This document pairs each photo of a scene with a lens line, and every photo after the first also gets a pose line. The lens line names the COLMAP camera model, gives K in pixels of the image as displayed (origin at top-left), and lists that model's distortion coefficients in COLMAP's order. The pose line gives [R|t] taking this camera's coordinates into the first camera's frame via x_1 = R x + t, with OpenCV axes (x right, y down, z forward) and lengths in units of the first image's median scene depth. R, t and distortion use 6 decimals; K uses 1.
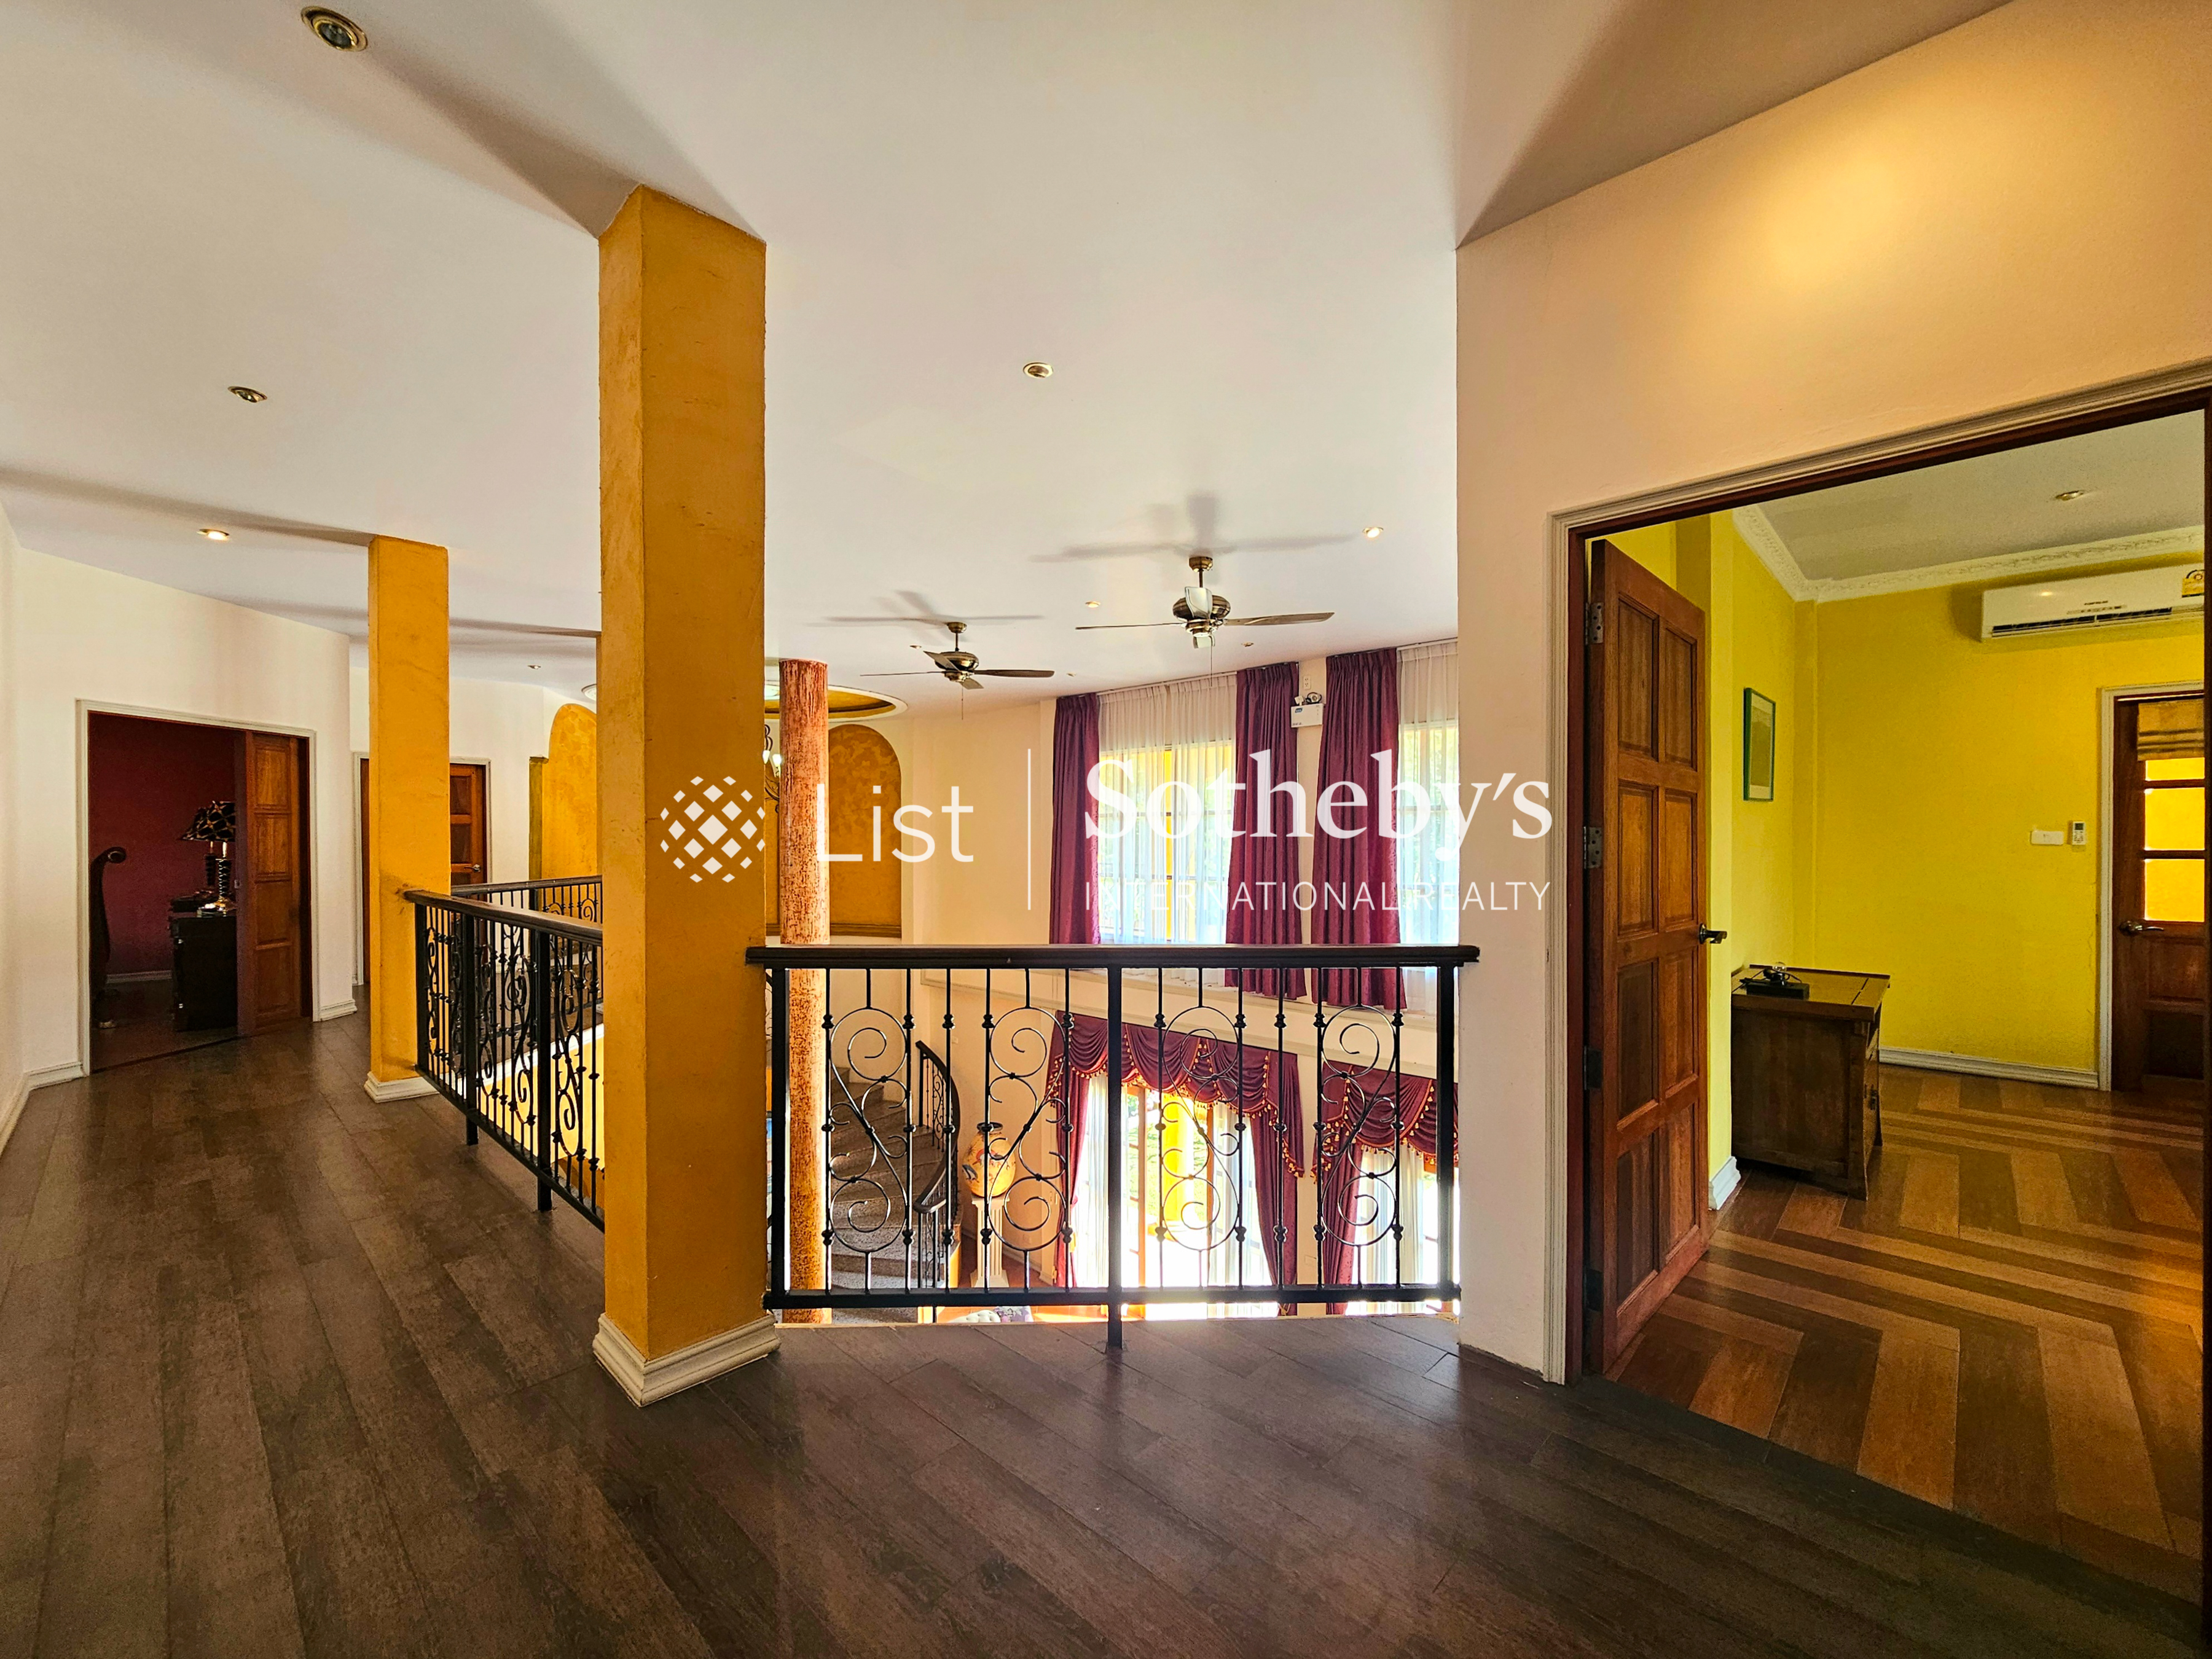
lens RADIAL K [[913.1, 0, 1115.7], [0, 913.1, 837.8], [0, 0, 1]] dist [-0.001969, -0.000315]
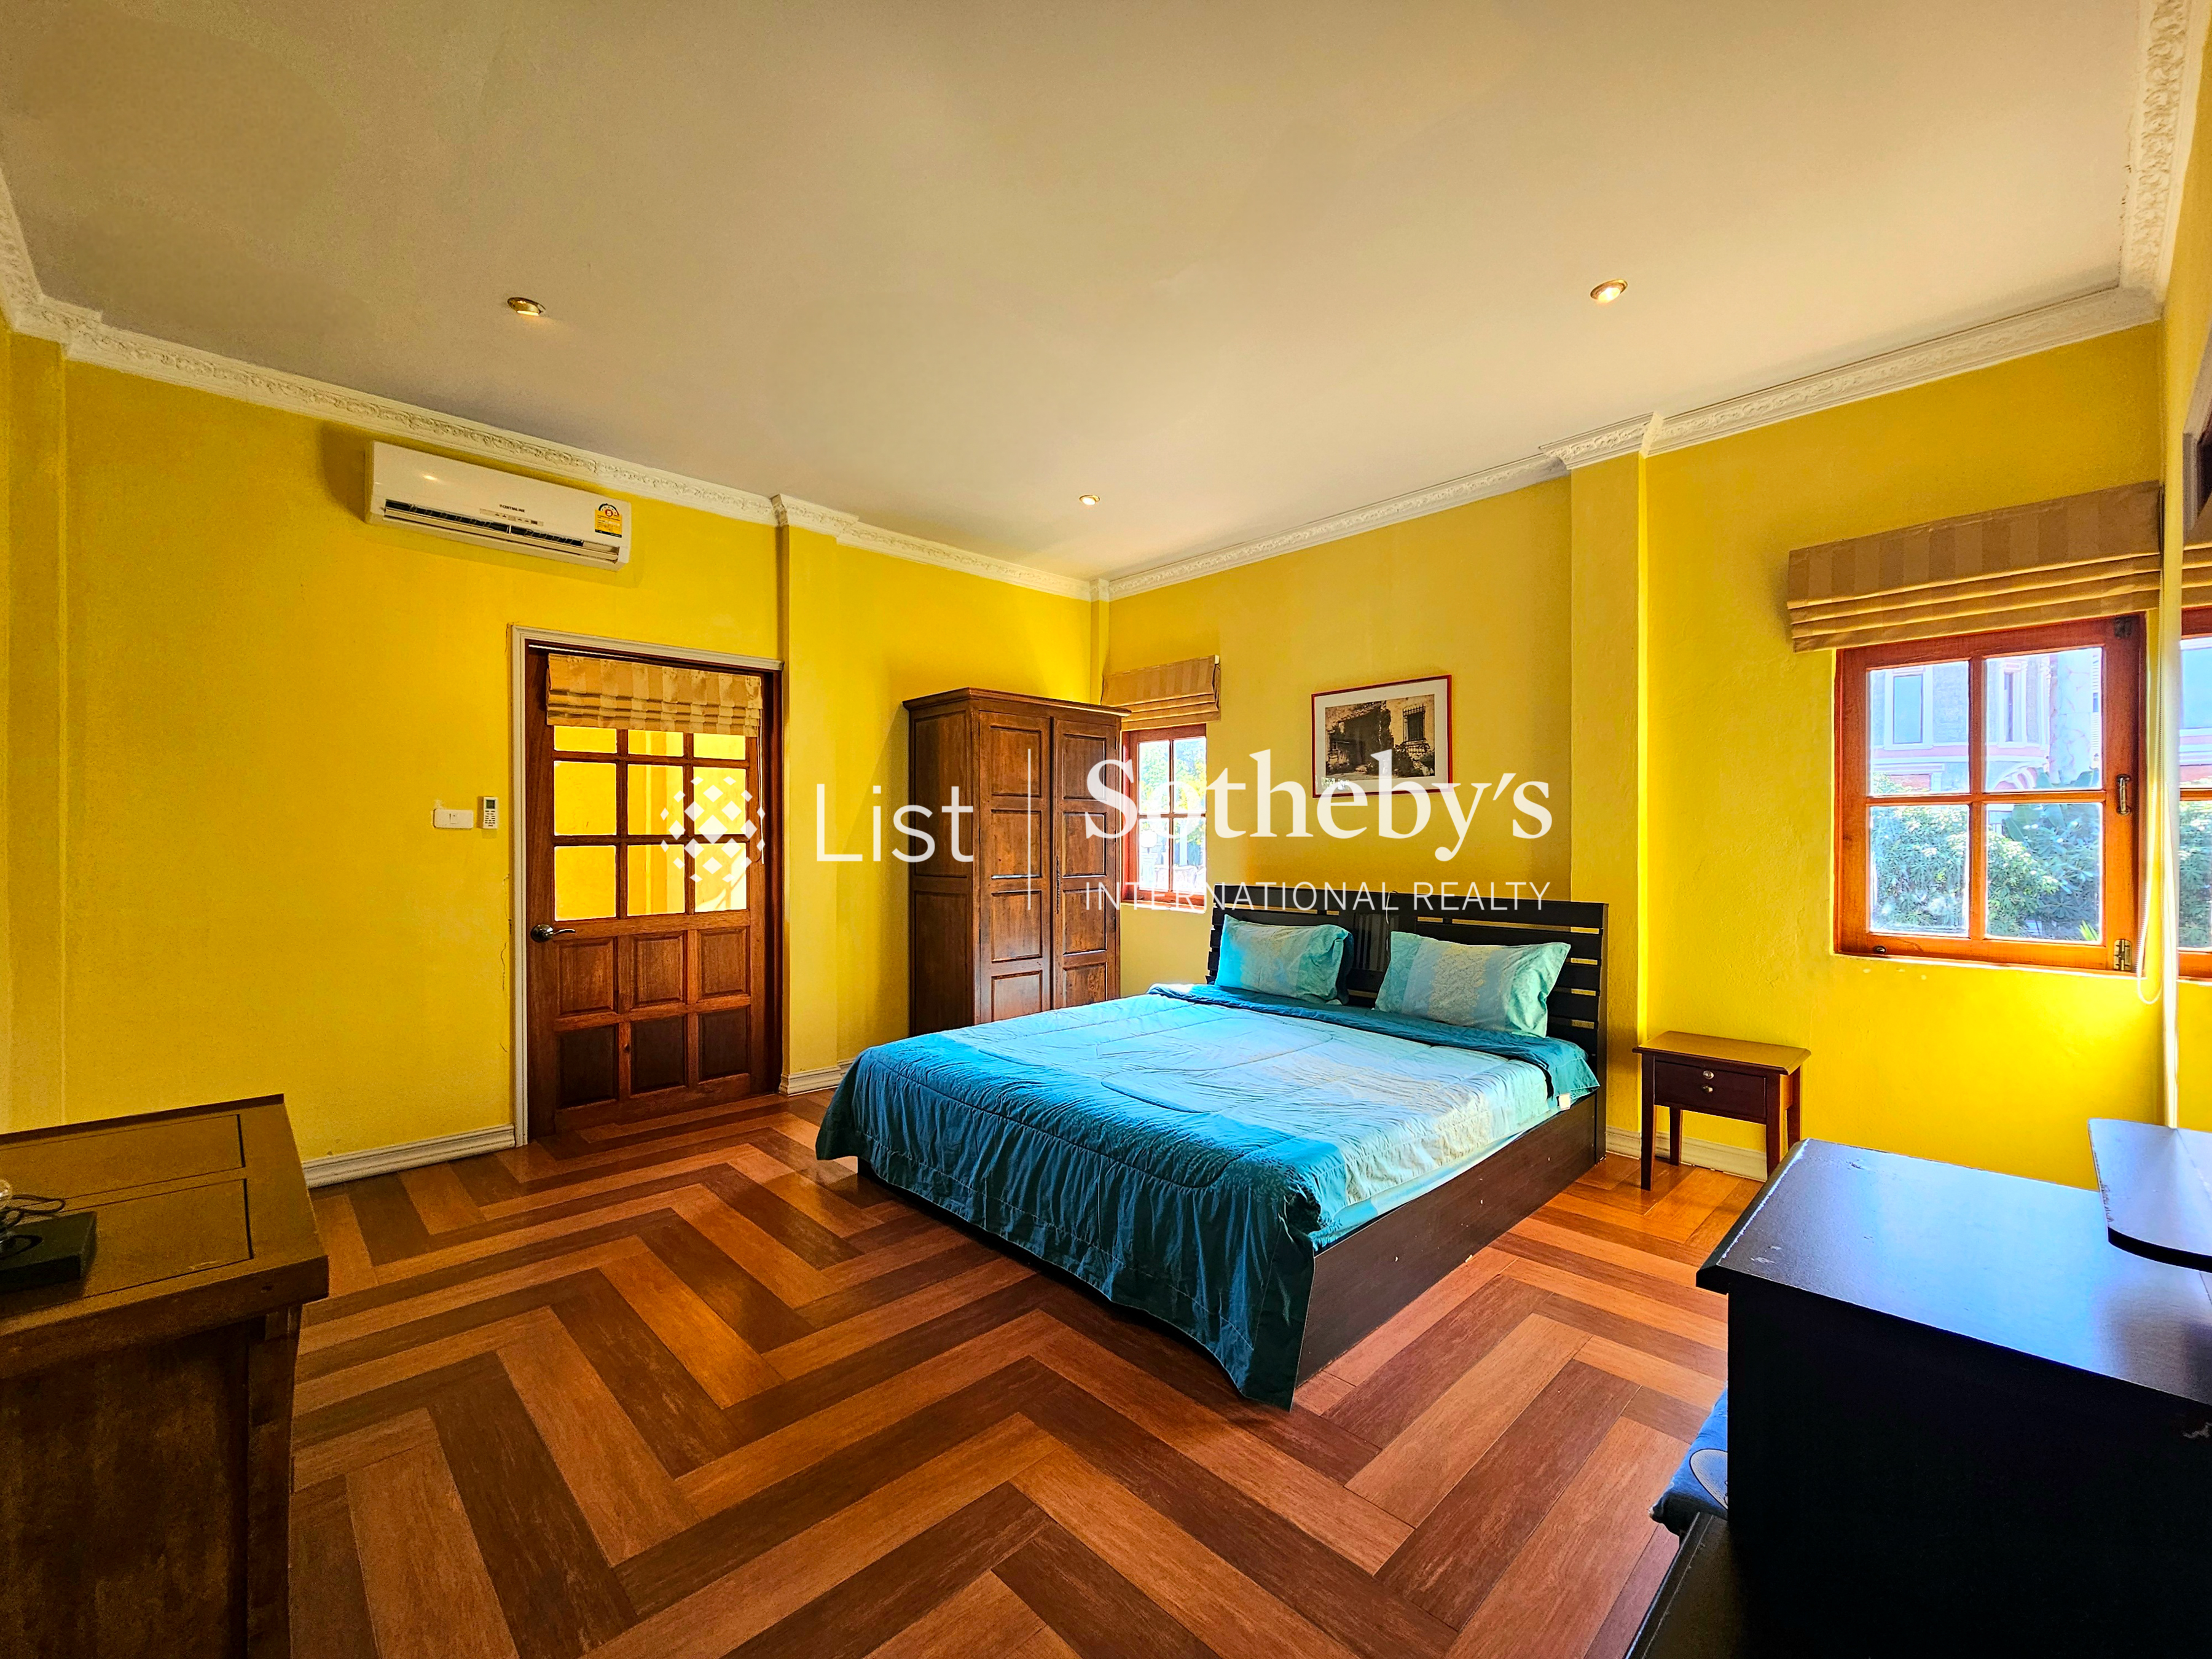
lens RADIAL K [[913.1, 0, 1114.5], [0, 913.1, 841.3], [0, 0, 1]] dist [-0.001969, -0.000315]
pose [[0.042286, -0.000904, 0.999105, 0.334007], [0.004881, 0.999988, 0.000698, 0.020561], [-0.999094, 0.004847, 0.042290, 0.461763]]
